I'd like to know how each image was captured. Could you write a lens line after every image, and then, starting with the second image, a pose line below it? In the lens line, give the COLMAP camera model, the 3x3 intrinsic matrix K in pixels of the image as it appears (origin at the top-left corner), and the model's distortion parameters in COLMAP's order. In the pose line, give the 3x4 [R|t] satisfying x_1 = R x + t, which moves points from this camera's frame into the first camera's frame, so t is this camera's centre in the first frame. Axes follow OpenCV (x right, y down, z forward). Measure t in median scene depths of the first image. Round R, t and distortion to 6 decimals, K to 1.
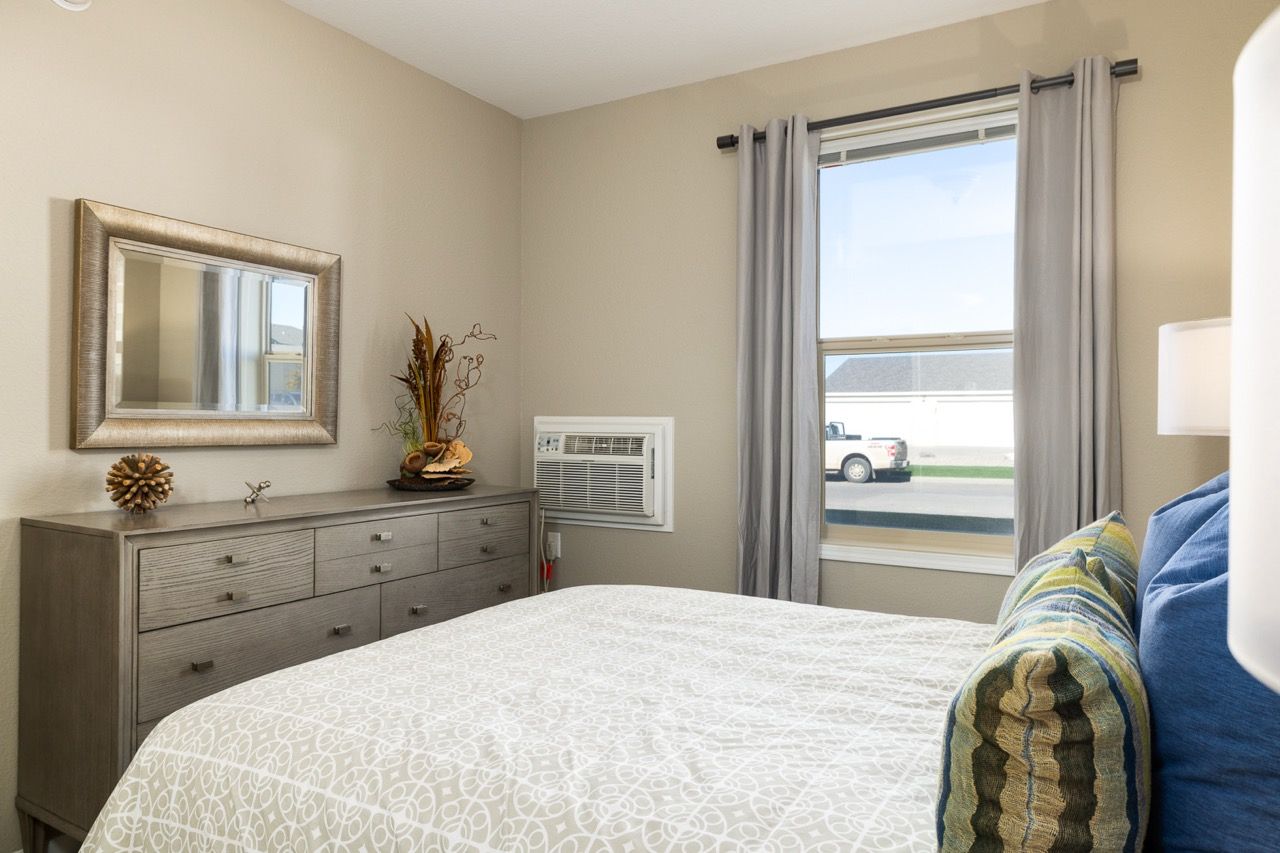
lens RADIAL K [[838.9, 0, 604.8], [0, 838.9, 419.8], [0, 0, 1]] dist [0.000965, -0.000619]
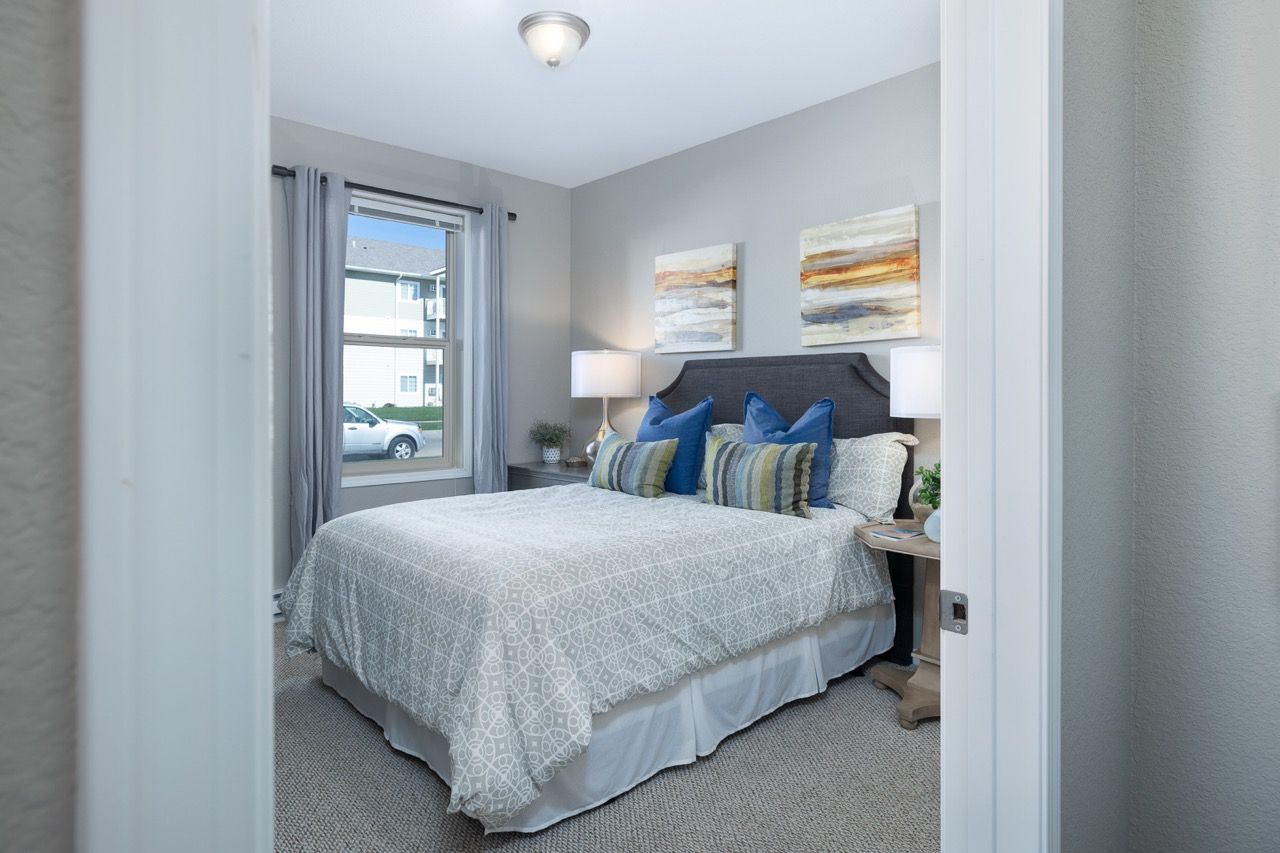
lens RADIAL K [[685.8, 0, 625.8], [0, 685.8, 400.7], [0, 0, 1]] dist [-0.001763, -0.000256]
pose [[0.282487, -0.012512, 0.959190, -0.740199], [0.002958, 0.999922, 0.012172, 0.005565], [-0.959267, -0.000601, 0.282502, 0.217789]]
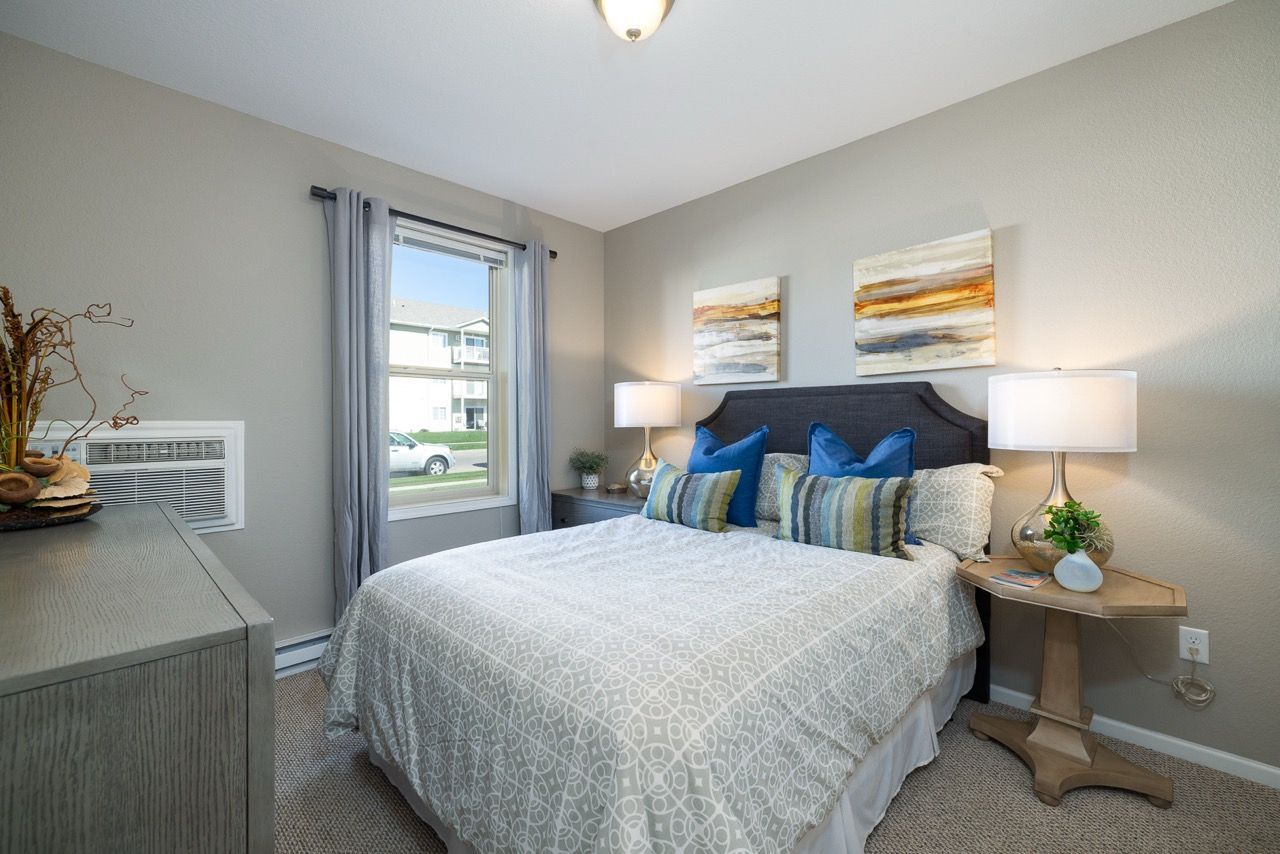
lens RADIAL K [[528.3, 0, 640.0], [0, 528.3, 427.0], [0, 0, 1]] dist [0.000428, -0.000025]
pose [[0.227700, -0.016993, 0.973583, -0.520723], [0.009035, 0.999842, 0.015338, -0.001258], [-0.973689, 0.005304, 0.227817, 0.399735]]
